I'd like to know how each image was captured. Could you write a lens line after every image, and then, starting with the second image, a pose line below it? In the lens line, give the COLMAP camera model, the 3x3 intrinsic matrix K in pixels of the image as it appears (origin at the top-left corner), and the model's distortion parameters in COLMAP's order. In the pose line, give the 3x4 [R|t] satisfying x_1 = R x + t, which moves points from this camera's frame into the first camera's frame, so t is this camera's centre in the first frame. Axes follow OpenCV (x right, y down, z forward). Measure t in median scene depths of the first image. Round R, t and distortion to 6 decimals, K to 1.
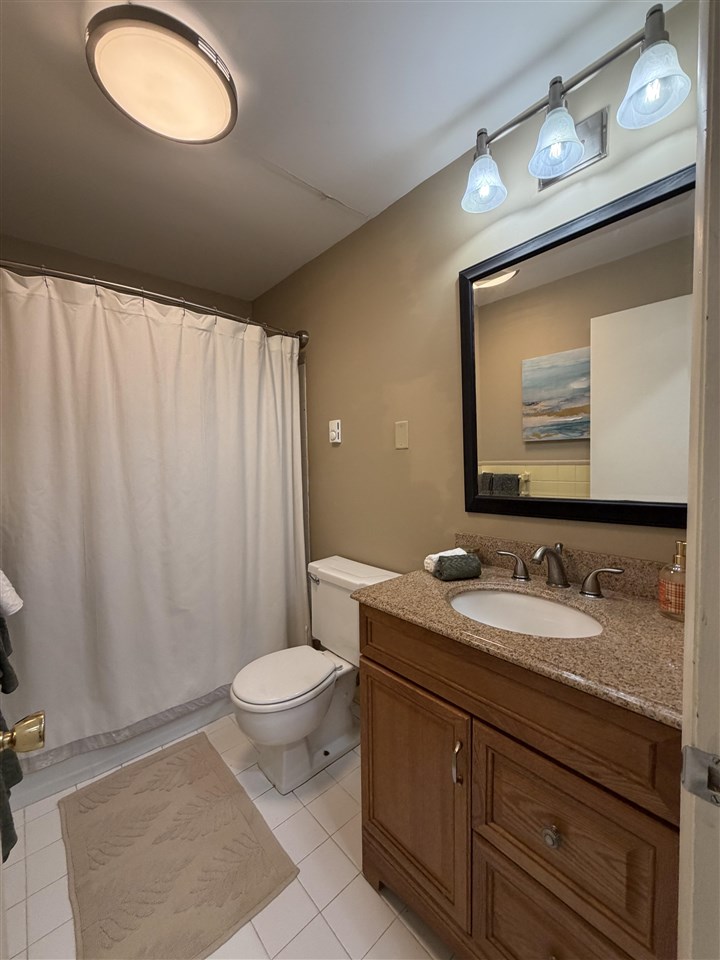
lens RADIAL K [[382.3, 0, 360.0], [0, 382.3, 480.2], [0, 0, 1]] dist [-0.001443, 0.000327]
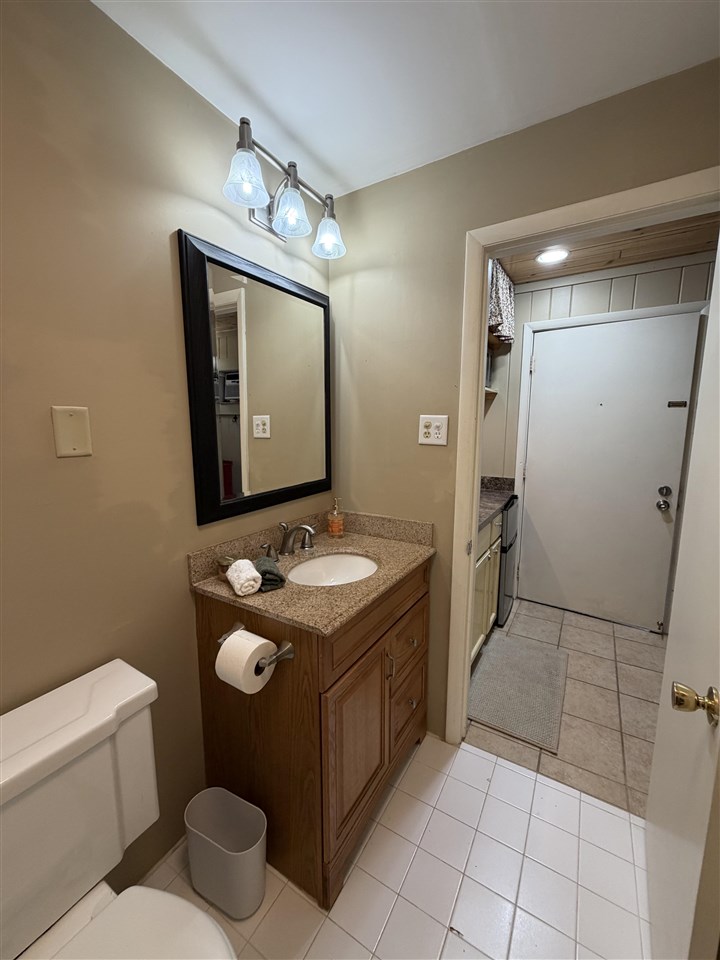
lens RADIAL K [[382.3, 0, 360.4], [0, 382.3, 478.0], [0, 0, 1]] dist [-0.001443, 0.000327]
pose [[-0.287307, -0.113938, 0.951038, -0.576101], [0.054071, 0.989387, 0.134867, -0.108741], [-0.956311, 0.090172, -0.278097, 0.801160]]
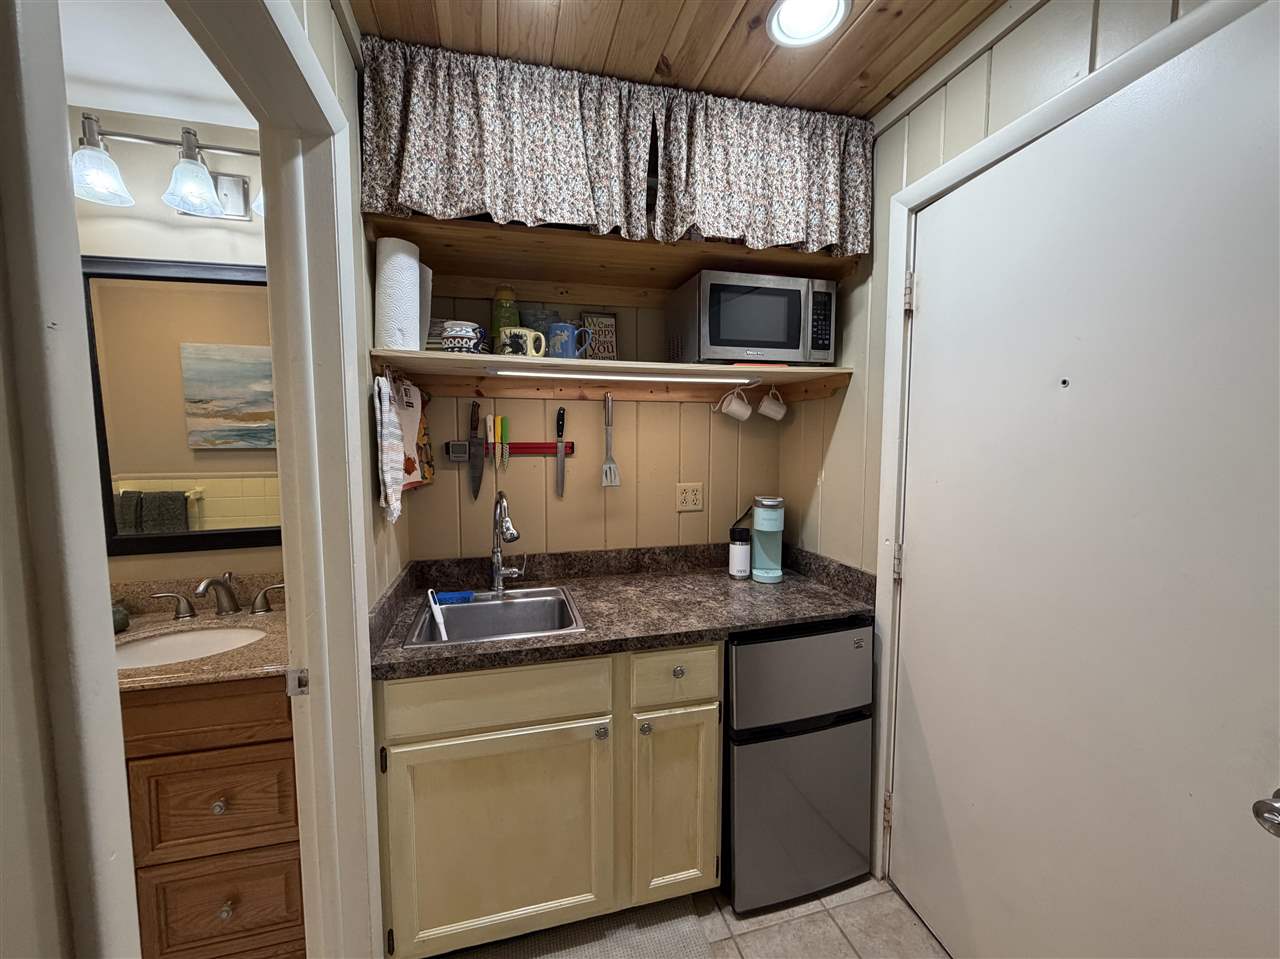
lens RADIAL K [[509.7, 0, 636.3], [0, 509.7, 479.1], [0, 0, 1]] dist [-0.001443, 0.000327]
pose [[0.451776, -0.051034, 0.890671, -0.140231], [0.041627, 0.998481, 0.036097, -0.065160], [-0.891160, 0.020768, 0.453214, -0.444605]]
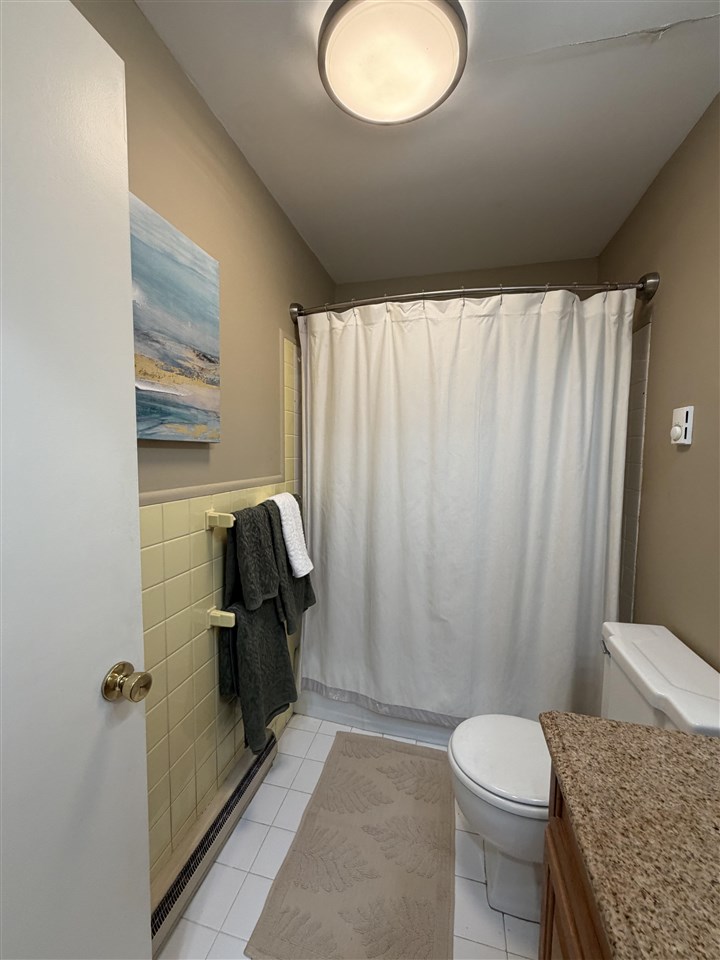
lens RADIAL K [[382.3, 0, 360.7], [0, 382.3, 478.7], [0, 0, 1]] dist [-0.001443, 0.000327]
pose [[0.560290, 0.083294, -0.824098, 0.196304], [-0.066983, 0.996229, 0.055151, -0.054705], [0.825584, 0.024300, 0.563756, 0.301558]]
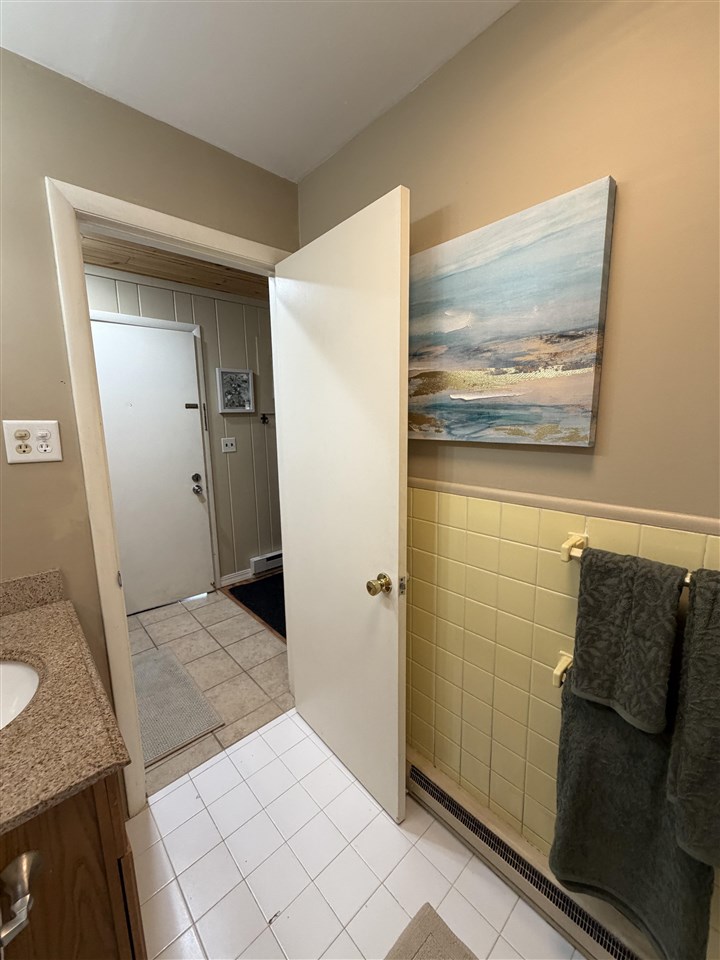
lens RADIAL K [[382.3, 0, 360.1], [0, 382.3, 478.2], [0, 0, 1]] dist [-0.001443, 0.000327]
pose [[-0.999269, 0.037680, -0.006433, -0.265360], [0.035441, 0.976327, 0.213377, -0.149723], [0.014321, 0.212993, -0.976949, 1.036052]]
